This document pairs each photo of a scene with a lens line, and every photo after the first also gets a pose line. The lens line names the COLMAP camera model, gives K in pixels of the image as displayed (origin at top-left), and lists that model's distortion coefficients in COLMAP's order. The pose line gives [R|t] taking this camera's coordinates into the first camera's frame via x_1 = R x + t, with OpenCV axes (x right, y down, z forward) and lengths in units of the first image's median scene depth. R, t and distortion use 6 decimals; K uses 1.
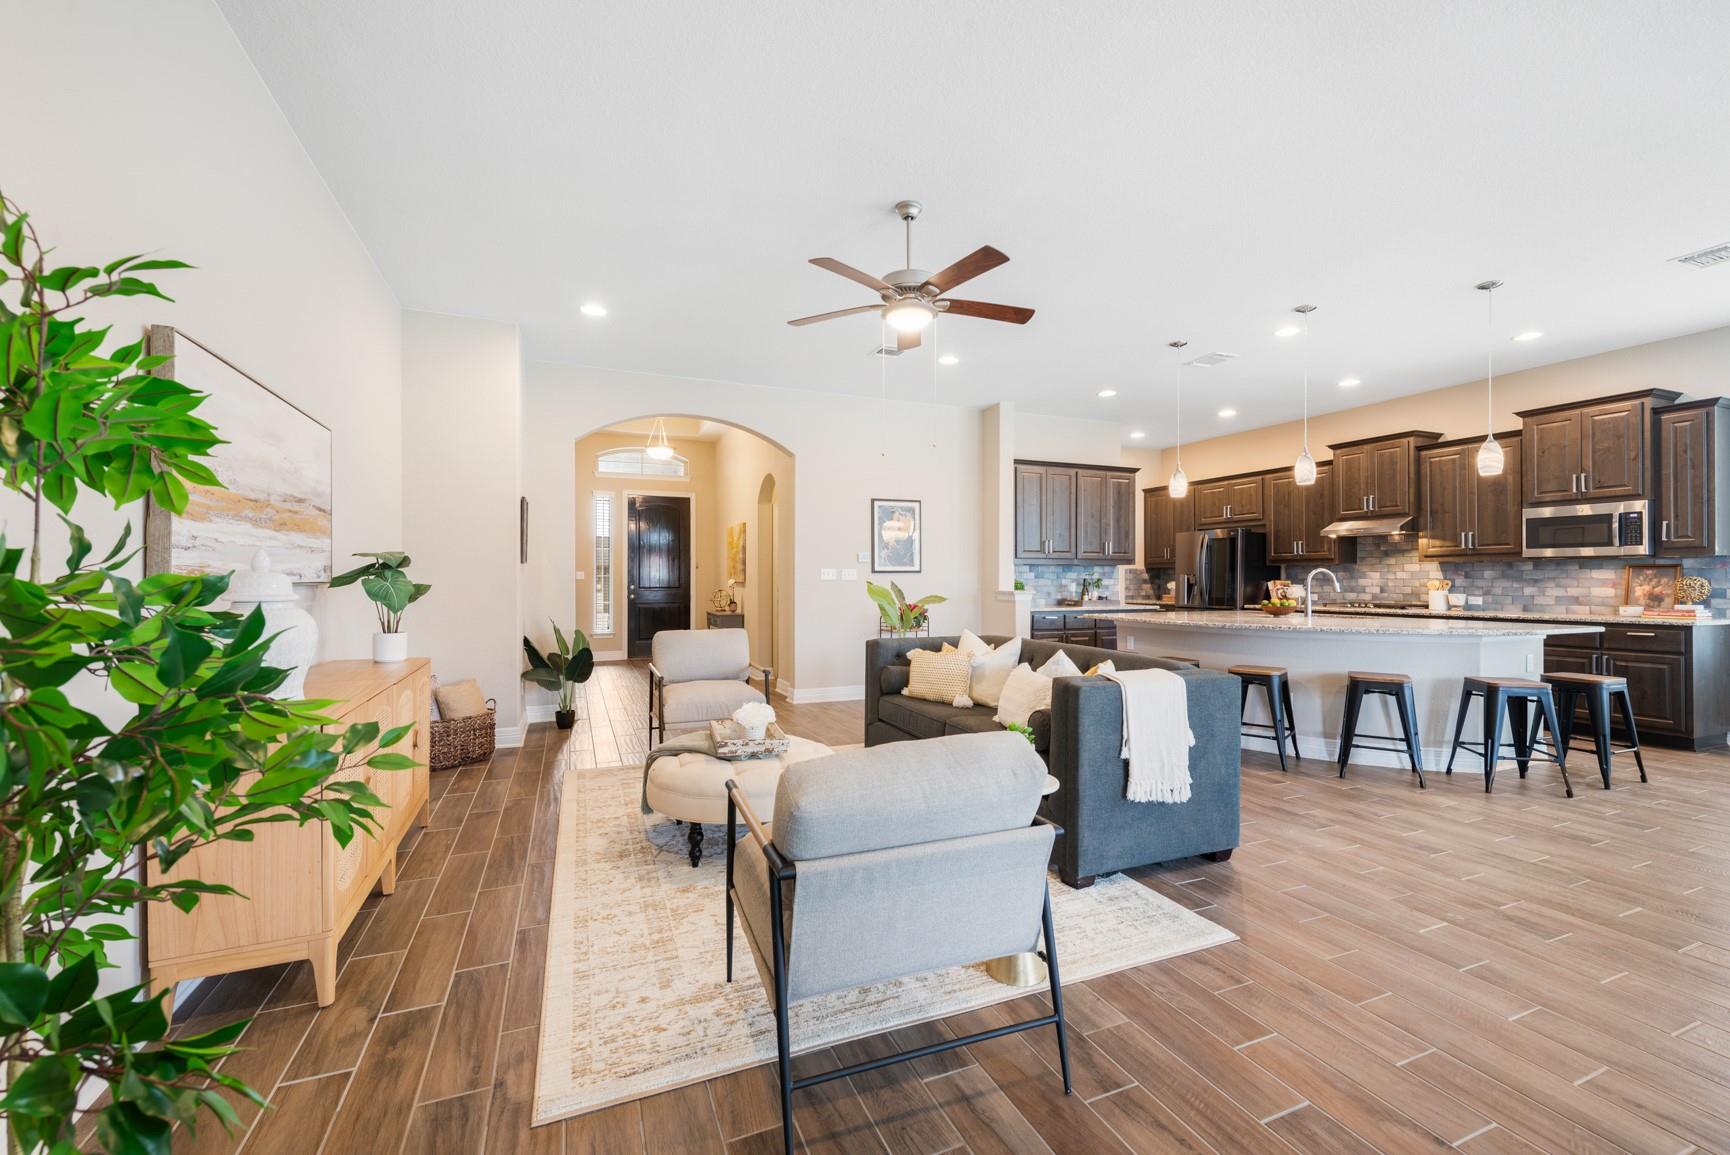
lens RADIAL K [[695.2, 0, 874.1], [0, 695.2, 583.5], [0, 0, 1]] dist [-0.000177, -0.000509]
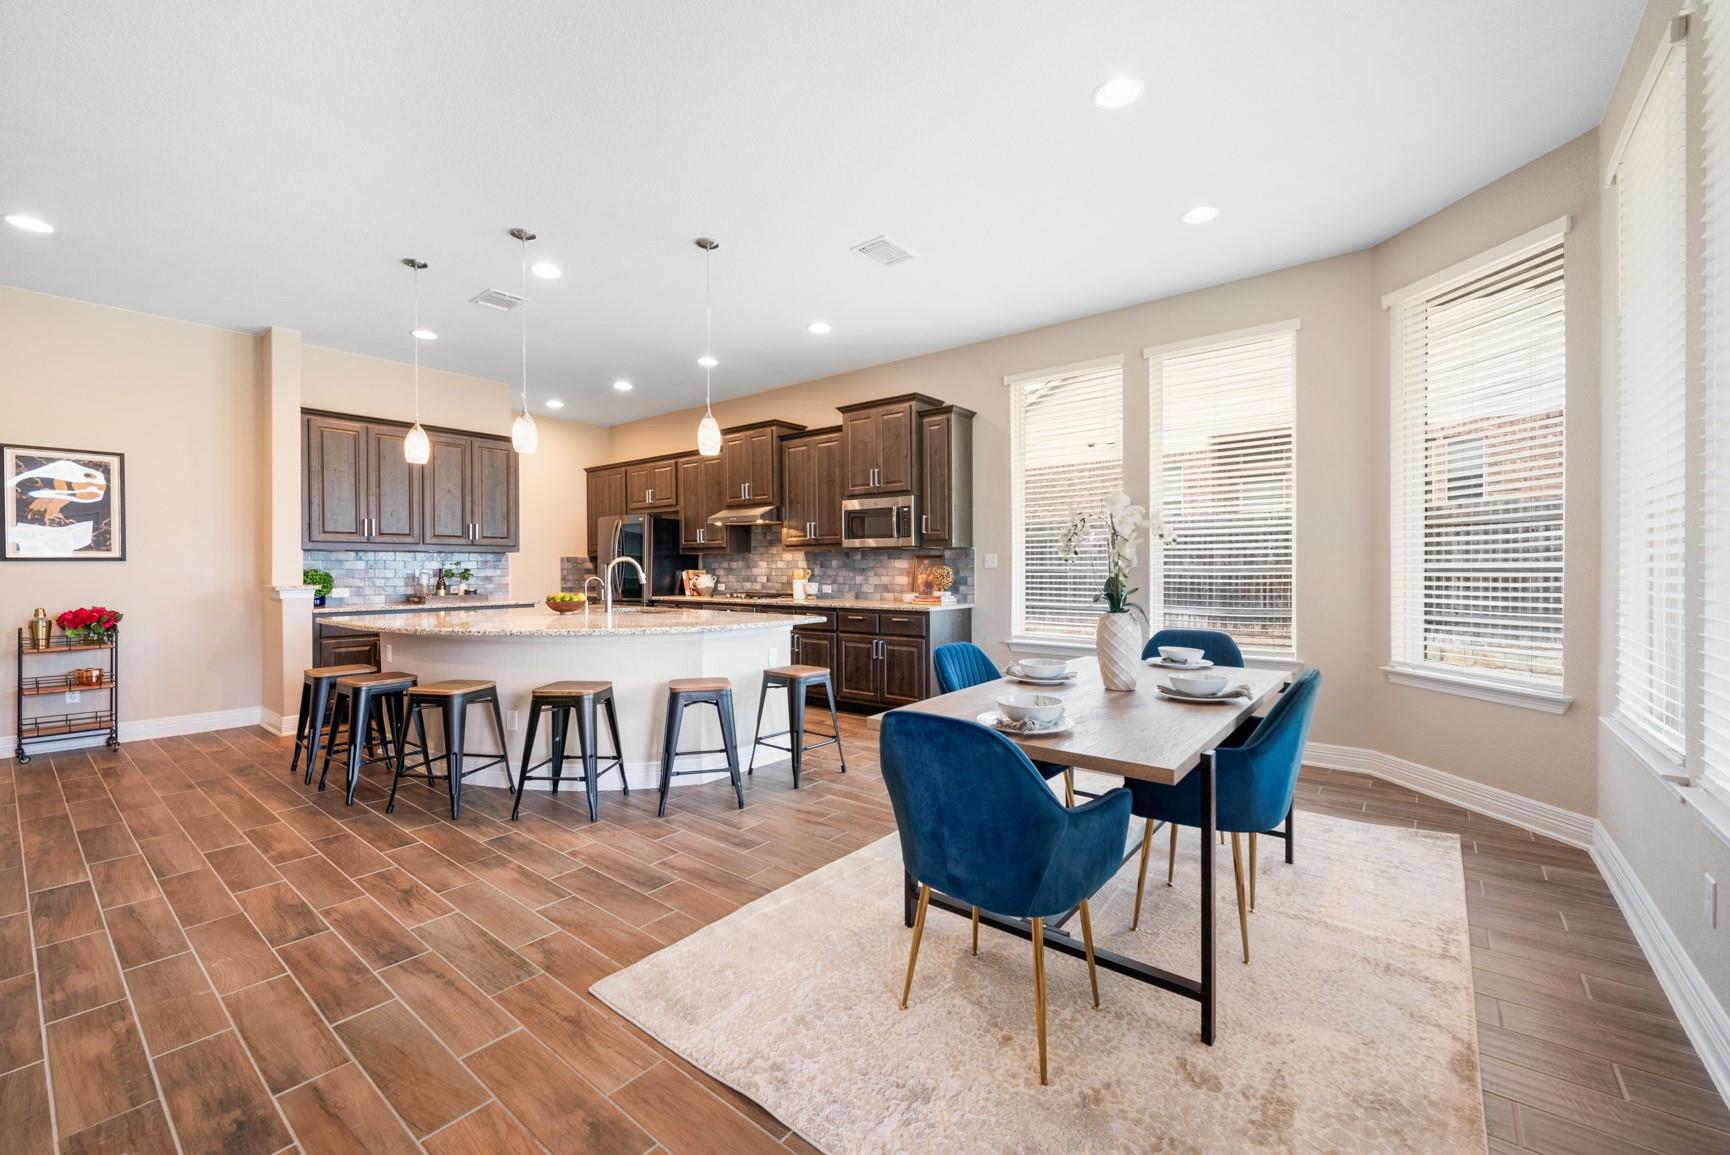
lens RADIAL K [[695.2, 0, 862.1], [0, 695.2, 569.3], [0, 0, 1]] dist [-0.000177, -0.000509]
pose [[0.871829, -0.002613, 0.489804, 0.424978], [0.005003, 0.999981, -0.003572, -0.001288], [-0.489786, 0.005565, 0.871825, 0.077289]]
